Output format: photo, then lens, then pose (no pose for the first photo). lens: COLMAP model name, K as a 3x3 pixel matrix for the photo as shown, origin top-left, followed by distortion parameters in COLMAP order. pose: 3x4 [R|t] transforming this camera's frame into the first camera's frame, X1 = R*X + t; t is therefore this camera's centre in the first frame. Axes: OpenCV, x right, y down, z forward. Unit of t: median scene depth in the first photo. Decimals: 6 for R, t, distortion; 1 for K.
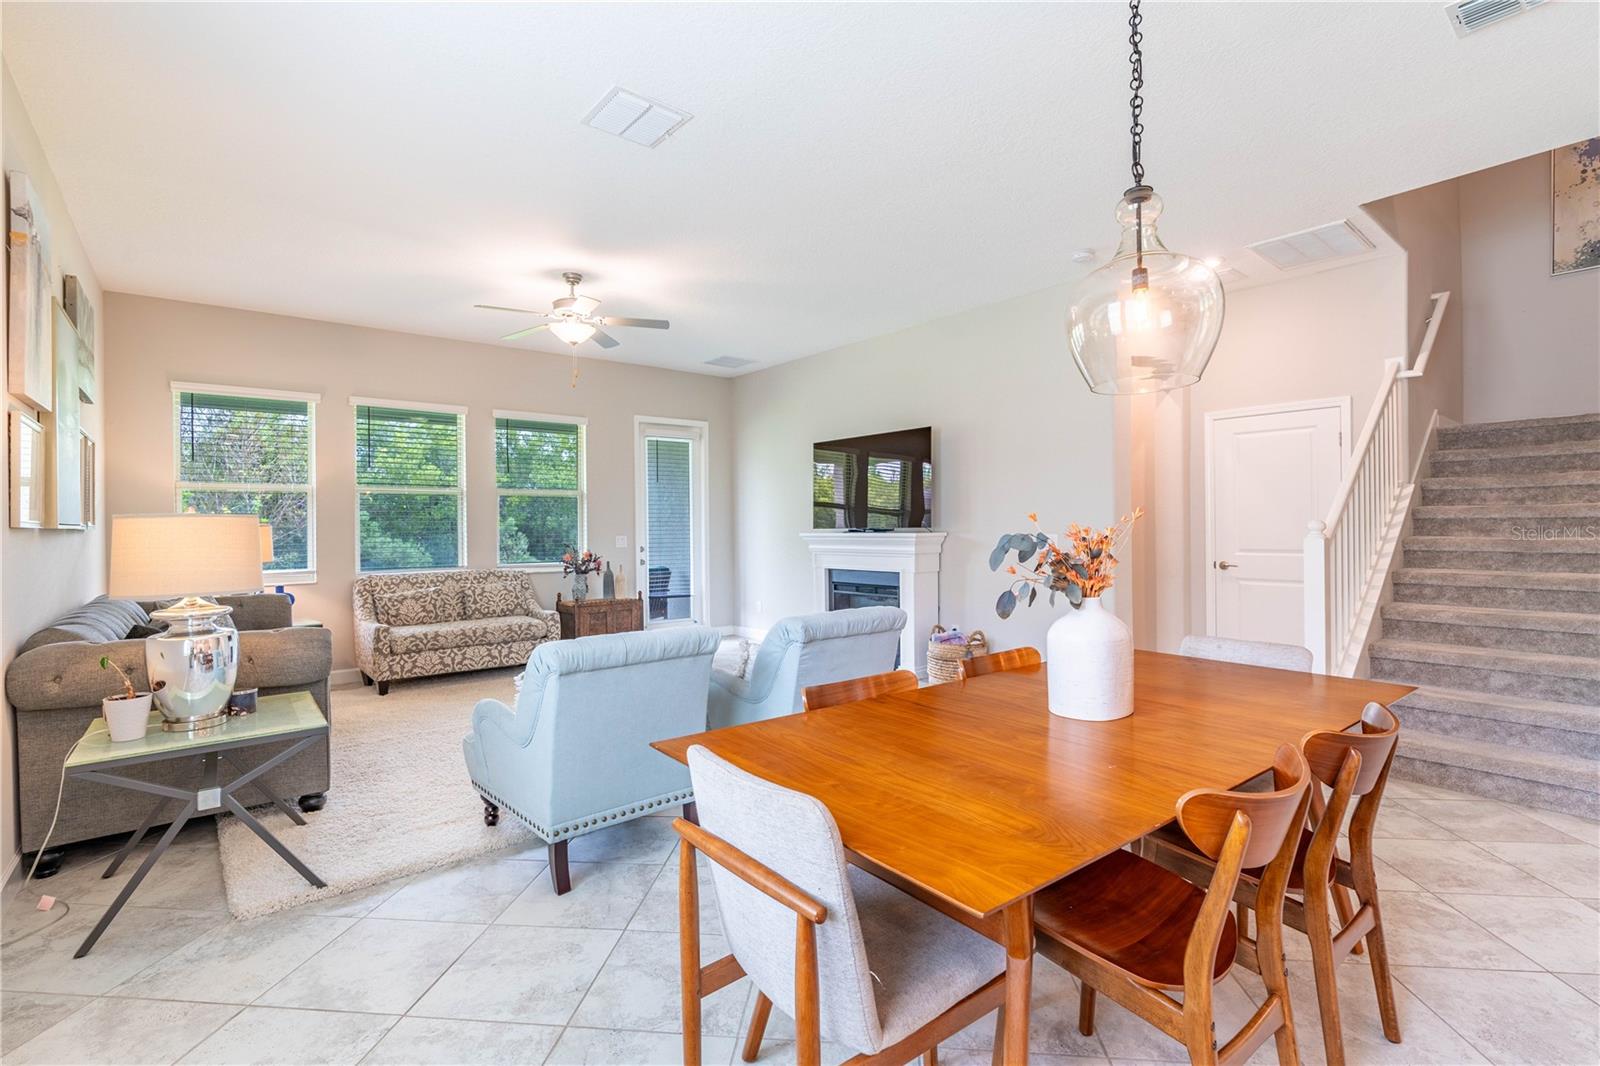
lens RADIAL K [[731.9, 0, 799.4], [0, 731.9, 529.4], [0, 0, 1]] dist [-0.002998, 0.000572]
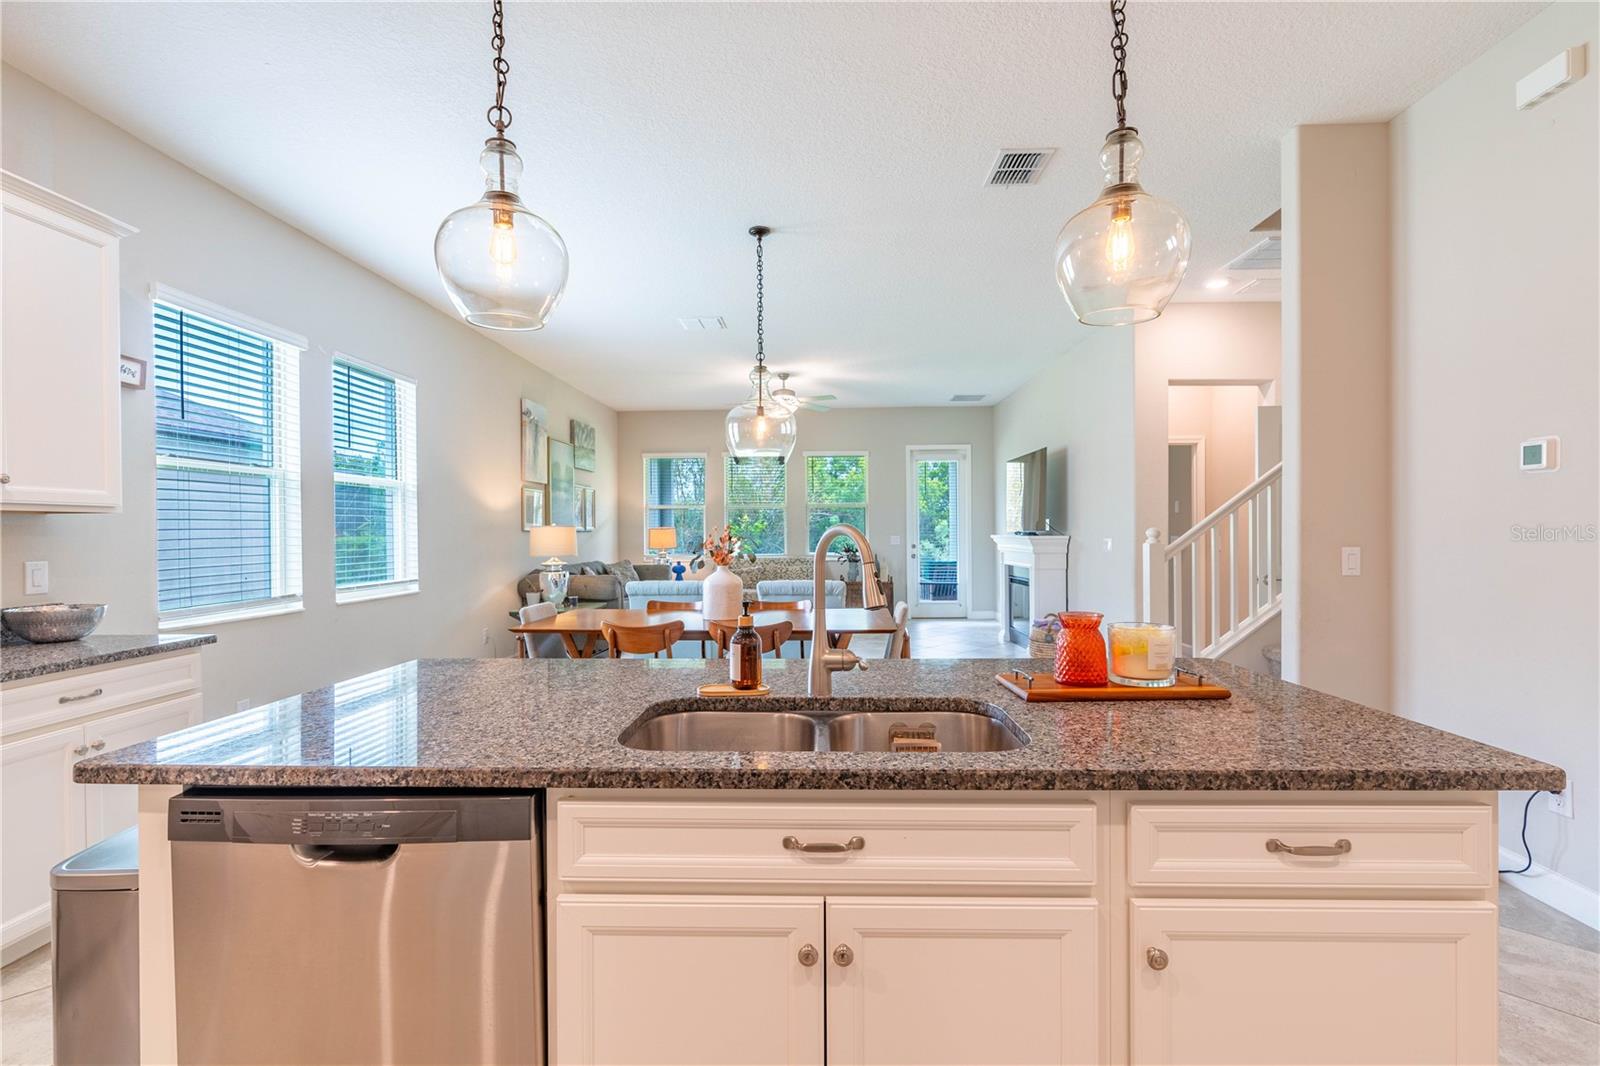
lens RADIAL K [[728.7, 0, 807.4], [0, 728.7, 535.4], [0, 0, 1]] dist [-0.002002, -0.000227]
pose [[0.756796, 0.009716, -0.653578, 0.663183], [-0.004331, 0.999942, 0.009849, -0.006185], [0.653636, -0.004623, 0.756795, -0.159780]]
